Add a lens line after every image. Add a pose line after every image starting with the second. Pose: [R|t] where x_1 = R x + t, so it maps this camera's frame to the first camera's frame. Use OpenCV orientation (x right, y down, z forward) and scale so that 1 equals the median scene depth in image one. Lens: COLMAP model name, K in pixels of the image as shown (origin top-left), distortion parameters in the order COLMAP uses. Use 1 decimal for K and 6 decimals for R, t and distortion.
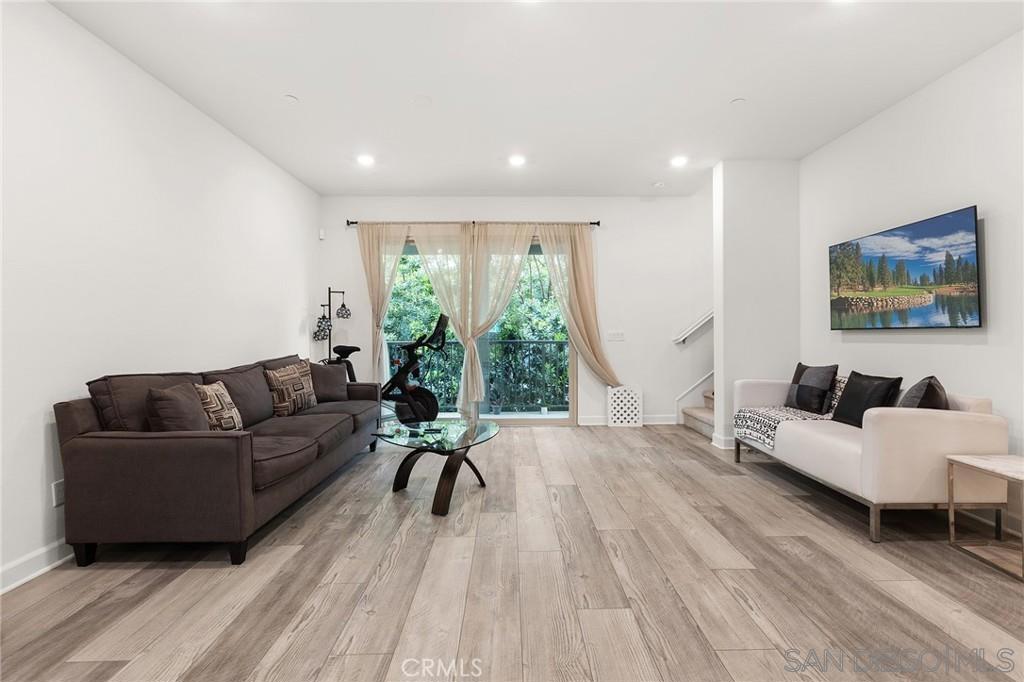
lens RADIAL K [[461.2, 0, 518.3], [0, 461.2, 332.2], [0, 0, 1]] dist [0.000028, -0.000243]
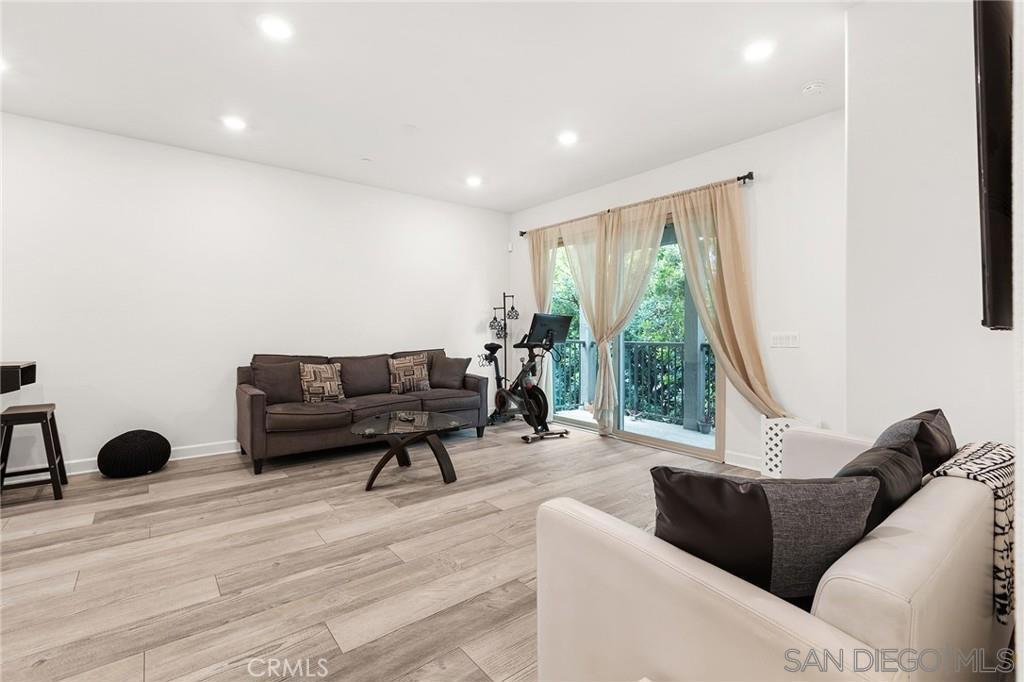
lens RADIAL K [[461.2, 0, 518.3], [0, 461.2, 332.2], [0, 0, 1]] dist [0.000028, -0.000243]
pose [[0.612225, 0.008496, -0.790638, 0.907631], [-0.008289, 0.999956, 0.004326, -0.005672], [0.790640, 0.003905, 0.612269, 0.548093]]
